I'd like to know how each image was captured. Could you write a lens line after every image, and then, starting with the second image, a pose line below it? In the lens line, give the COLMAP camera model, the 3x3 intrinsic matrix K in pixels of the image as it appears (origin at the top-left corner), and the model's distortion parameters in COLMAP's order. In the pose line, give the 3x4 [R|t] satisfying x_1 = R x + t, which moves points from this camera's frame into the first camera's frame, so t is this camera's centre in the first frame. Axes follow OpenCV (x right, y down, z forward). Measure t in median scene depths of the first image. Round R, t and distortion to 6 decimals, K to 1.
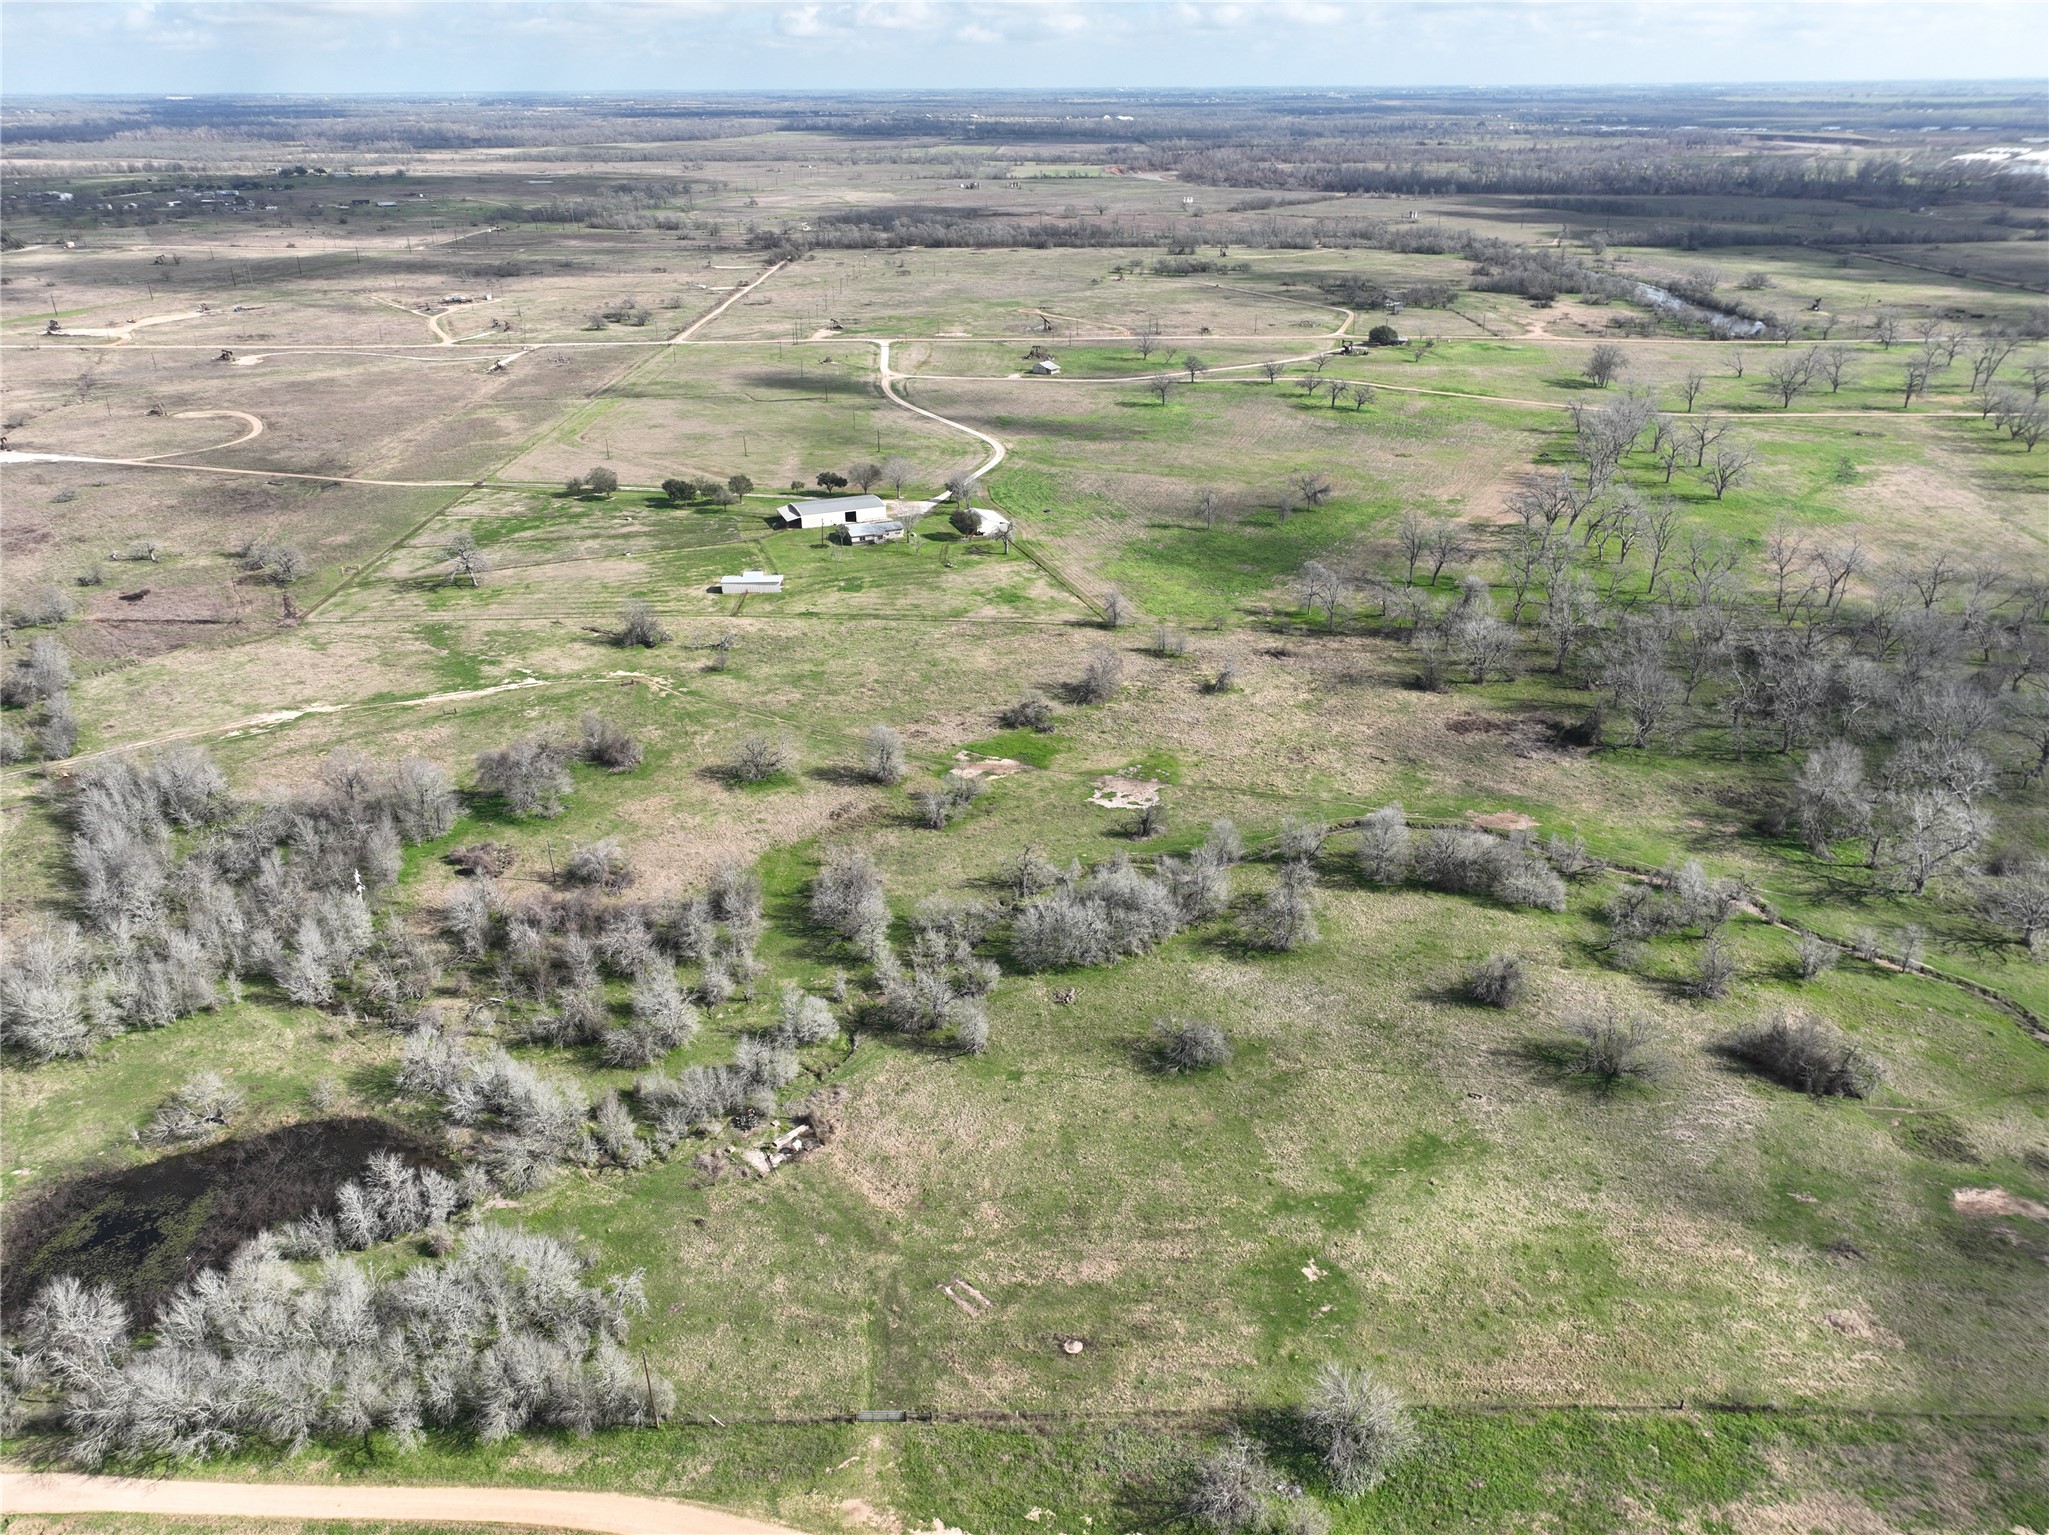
lens RADIAL K [[1440.2, 0, 1023.6], [0, 1440.2, 766.9], [0, 0, 1]] dist [-0.004623, 0.021823]
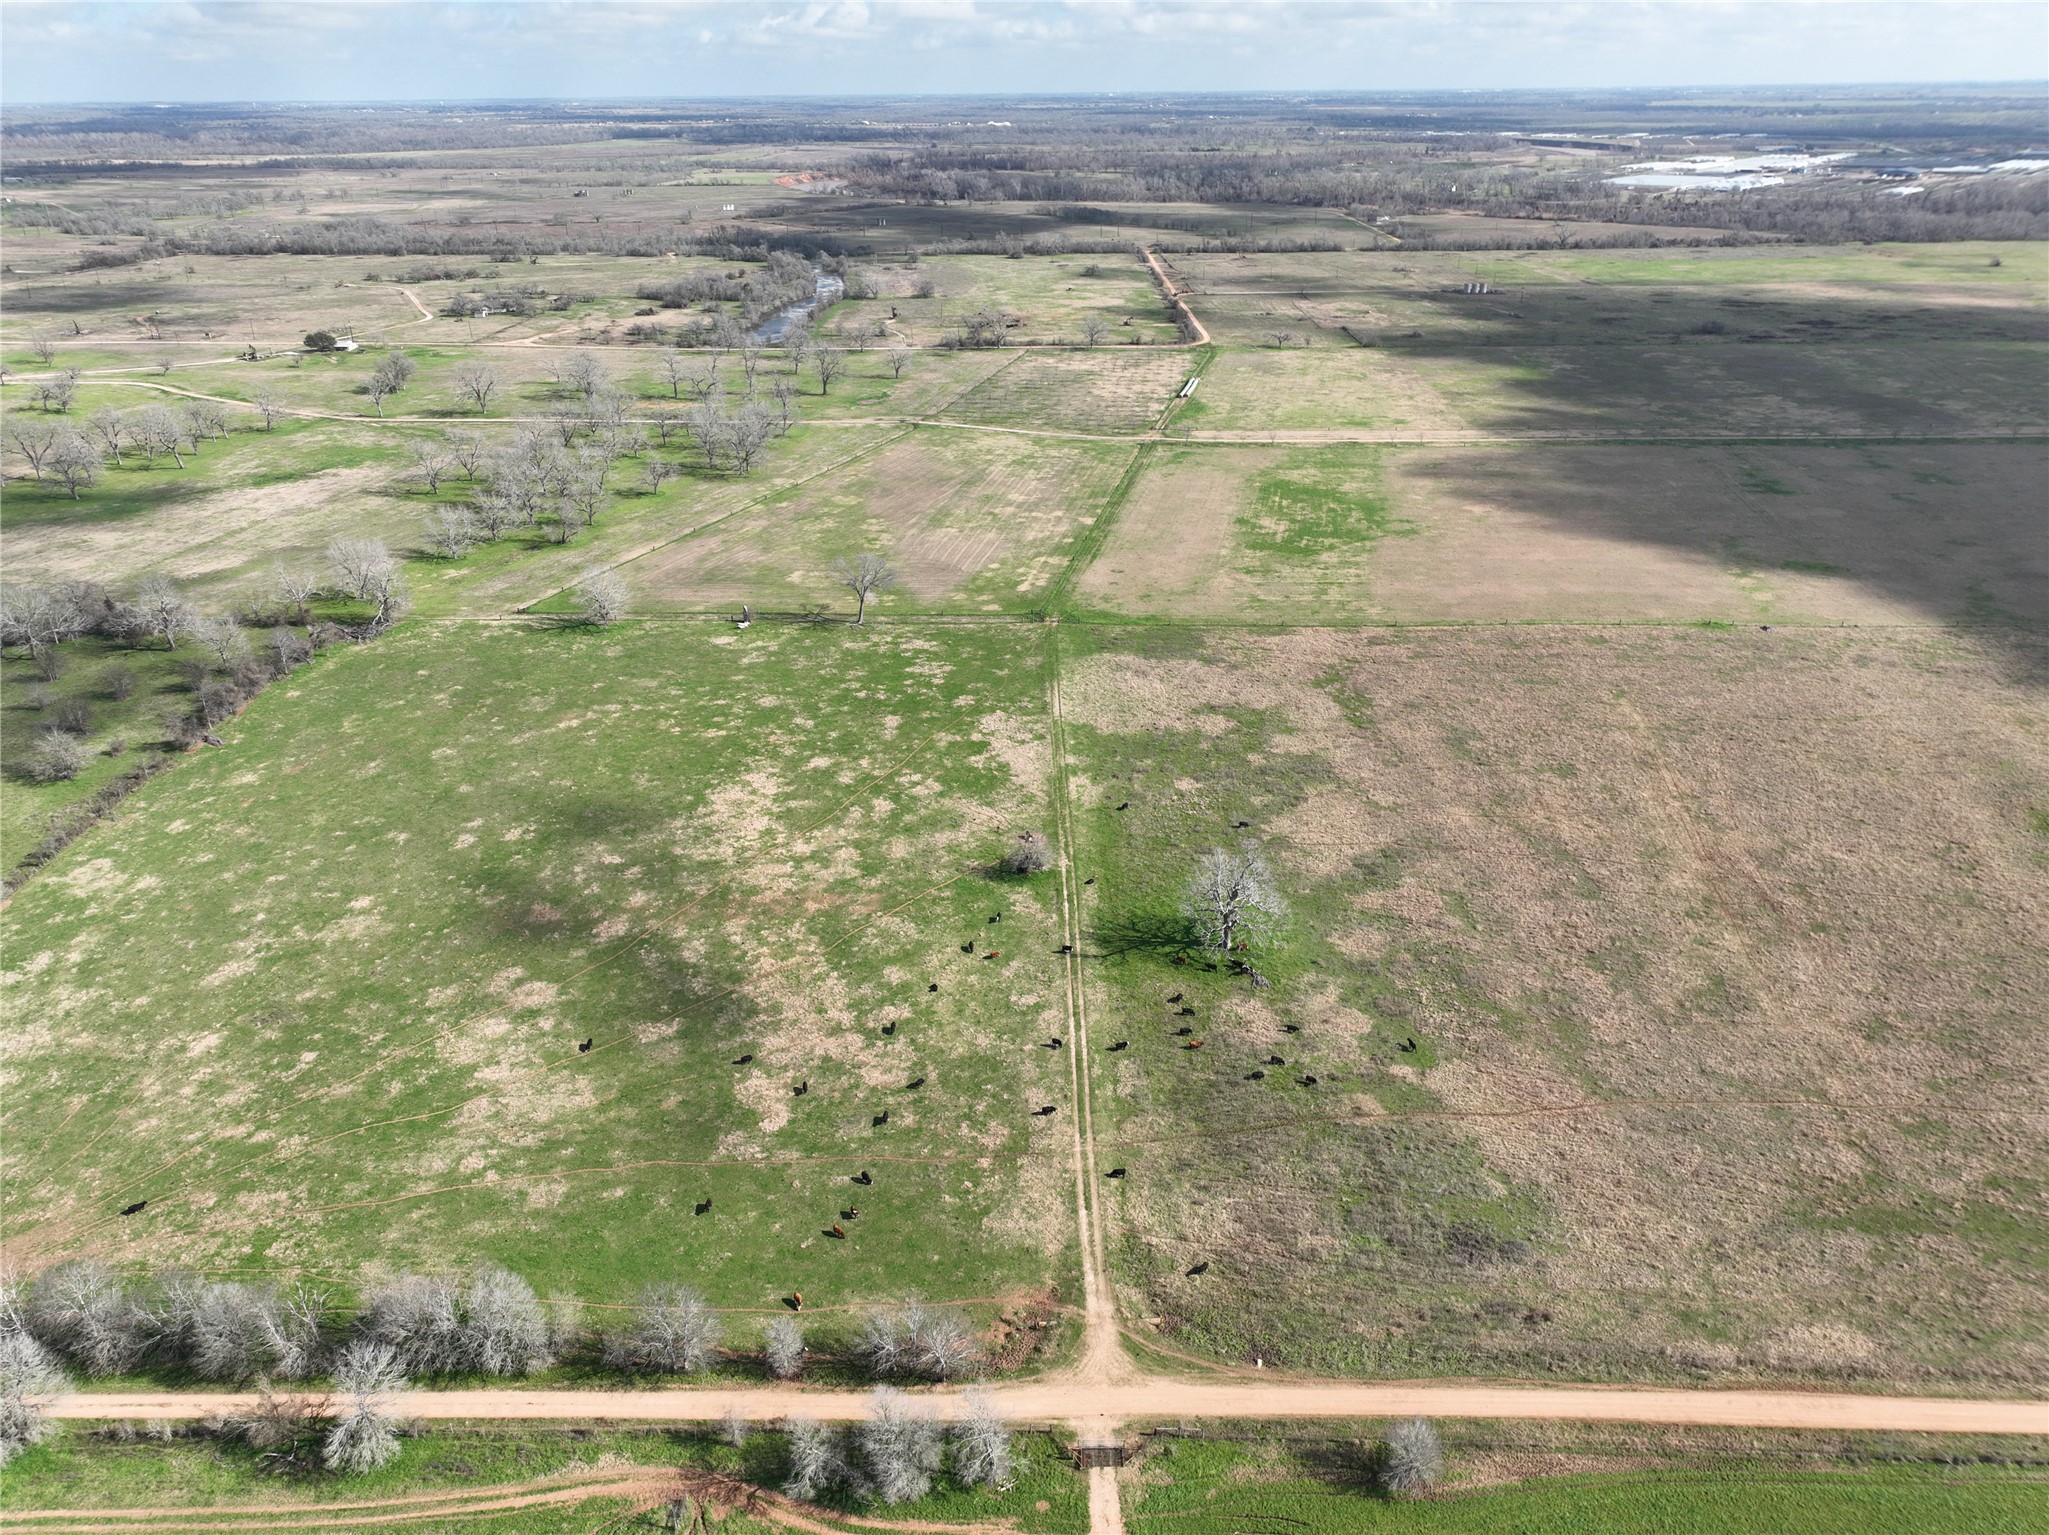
lens RADIAL K [[1440.2, 0, 1028.1], [0, 1440.2, 761.3], [0, 0, 1]] dist [-0.004623, 0.021823]
pose [[0.999434, 0.011398, -0.031662, 0.495159], [-0.011573, 0.999919, -0.005360, 0.001163], [0.031599, 0.005724, 0.999484, -0.011448]]
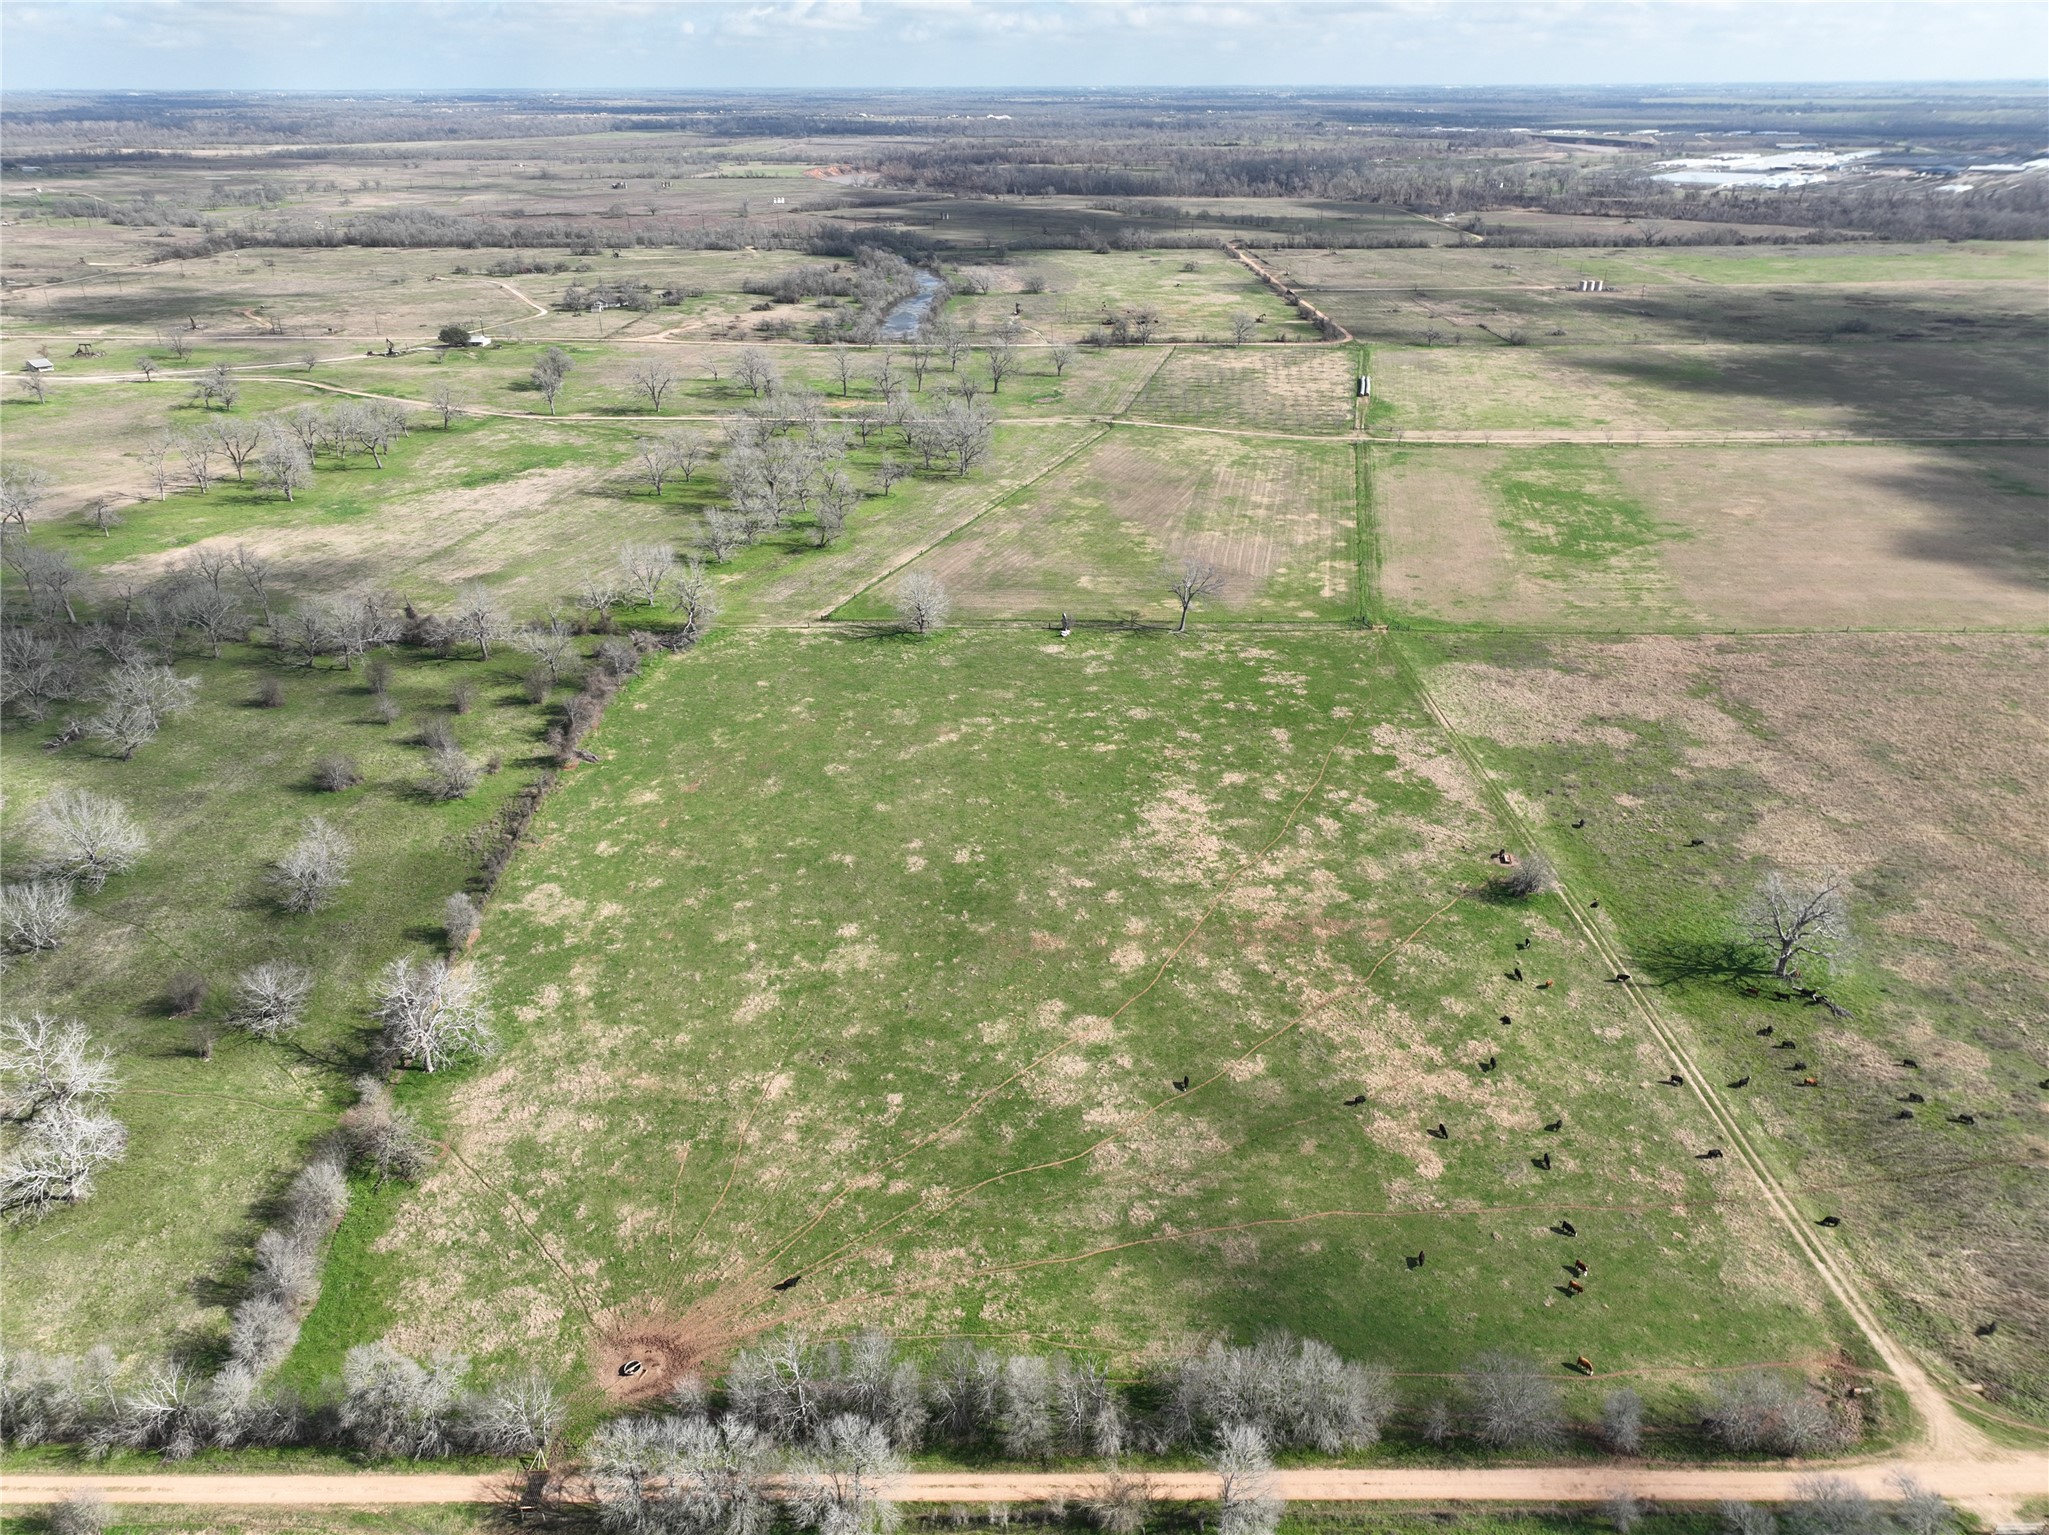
lens RADIAL K [[1440.2, 0, 1027.4], [0, 1440.2, 761.6], [0, 0, 1]] dist [-0.004623, 0.021823]
pose [[0.999860, 0.009159, -0.014023, 0.417234], [-0.009184, 0.999956, -0.001713, -0.001721], [0.014007, 0.001841, 0.999900, -0.004808]]
